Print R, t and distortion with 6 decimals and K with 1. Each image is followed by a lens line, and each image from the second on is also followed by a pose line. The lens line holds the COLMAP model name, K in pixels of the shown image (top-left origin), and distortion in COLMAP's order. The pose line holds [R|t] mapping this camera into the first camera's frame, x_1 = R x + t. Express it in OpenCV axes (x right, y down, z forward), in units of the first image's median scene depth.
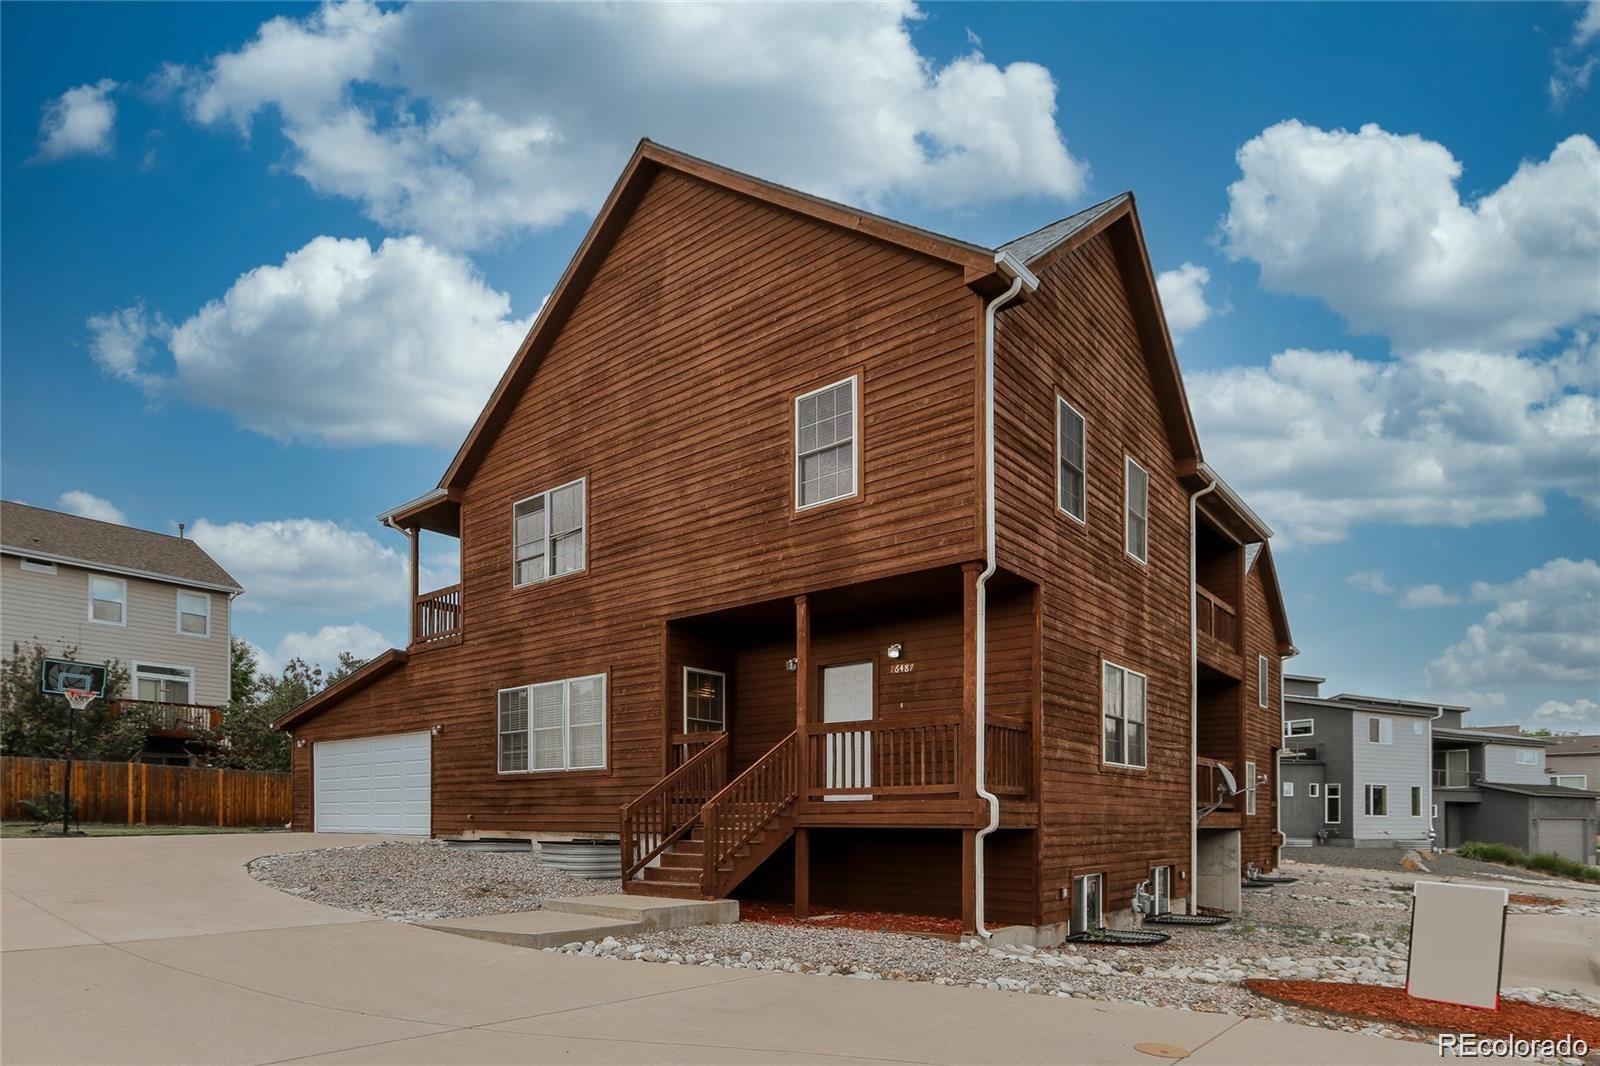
lens RADIAL K [[877.7, 0, 800.0], [0, 877.7, 533.0], [0, 0, 1]] dist [-0.004679, -0.000480]
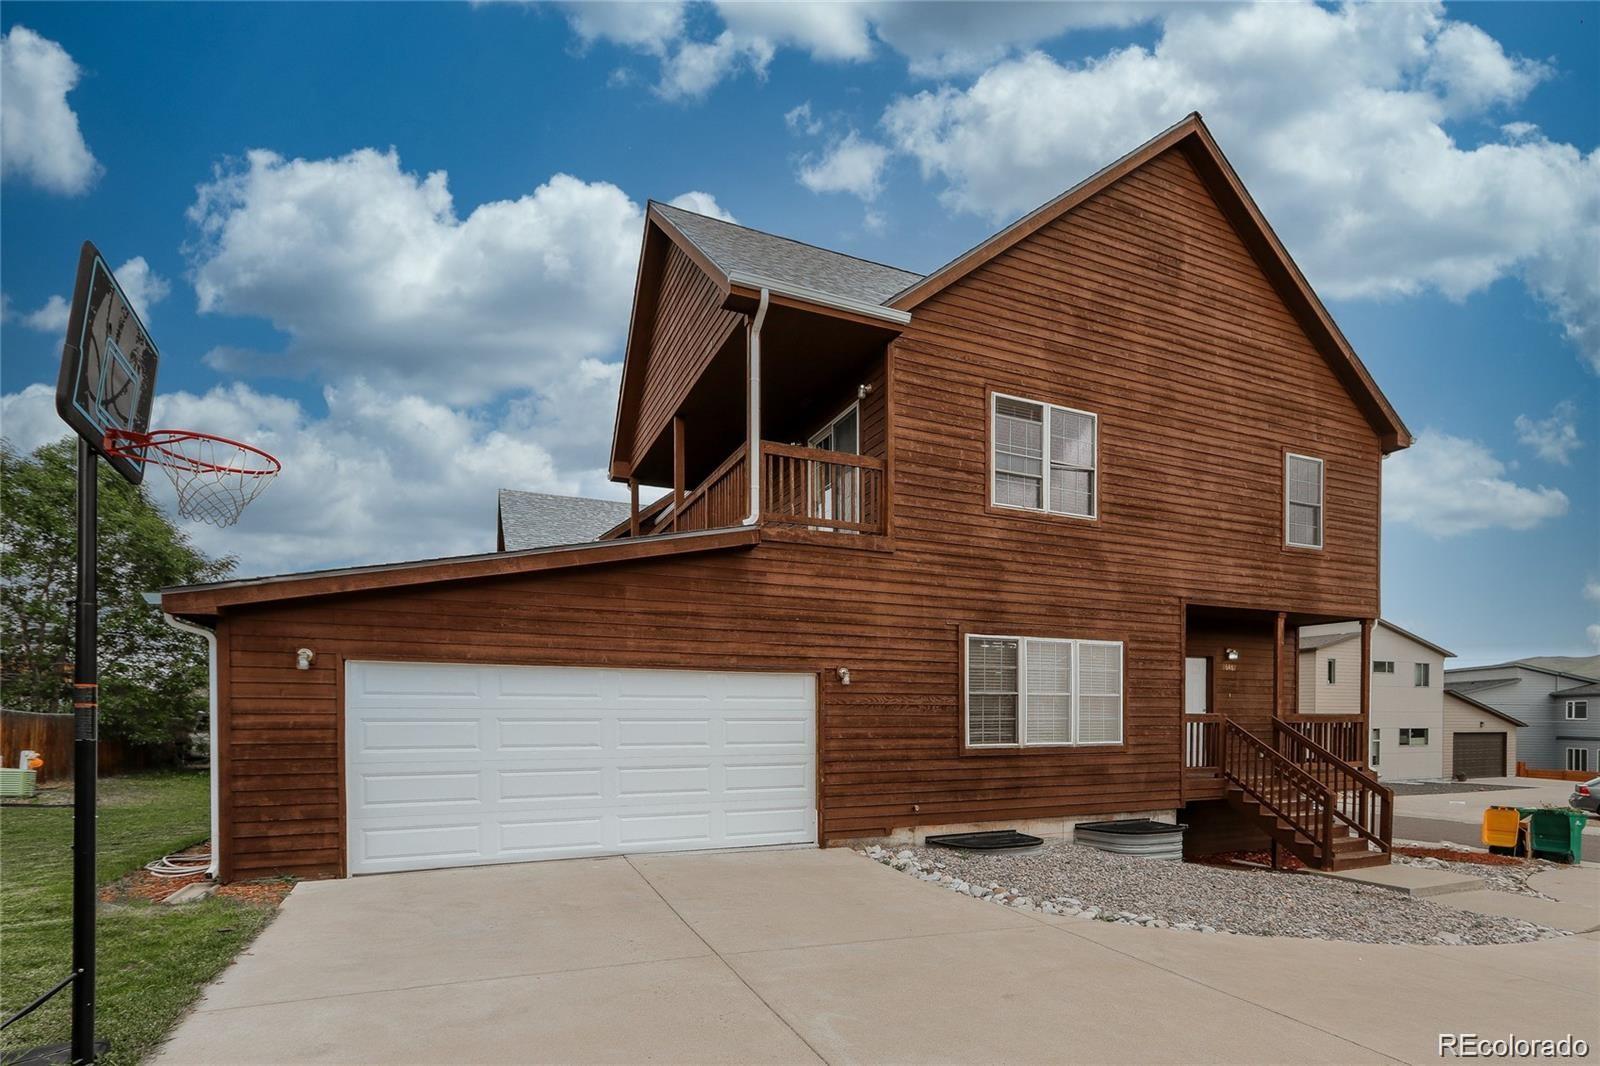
lens RADIAL K [[864.4, 0, 796.7], [0, 864.4, 577.9], [0, 0, 1]] dist [0.003742, 0.000566]
pose [[0.409821, 0.193191, 0.891473, -1.123045], [-0.249207, 0.963847, -0.094312, 0.253108], [-0.877464, -0.183510, 0.443149, 0.869388]]
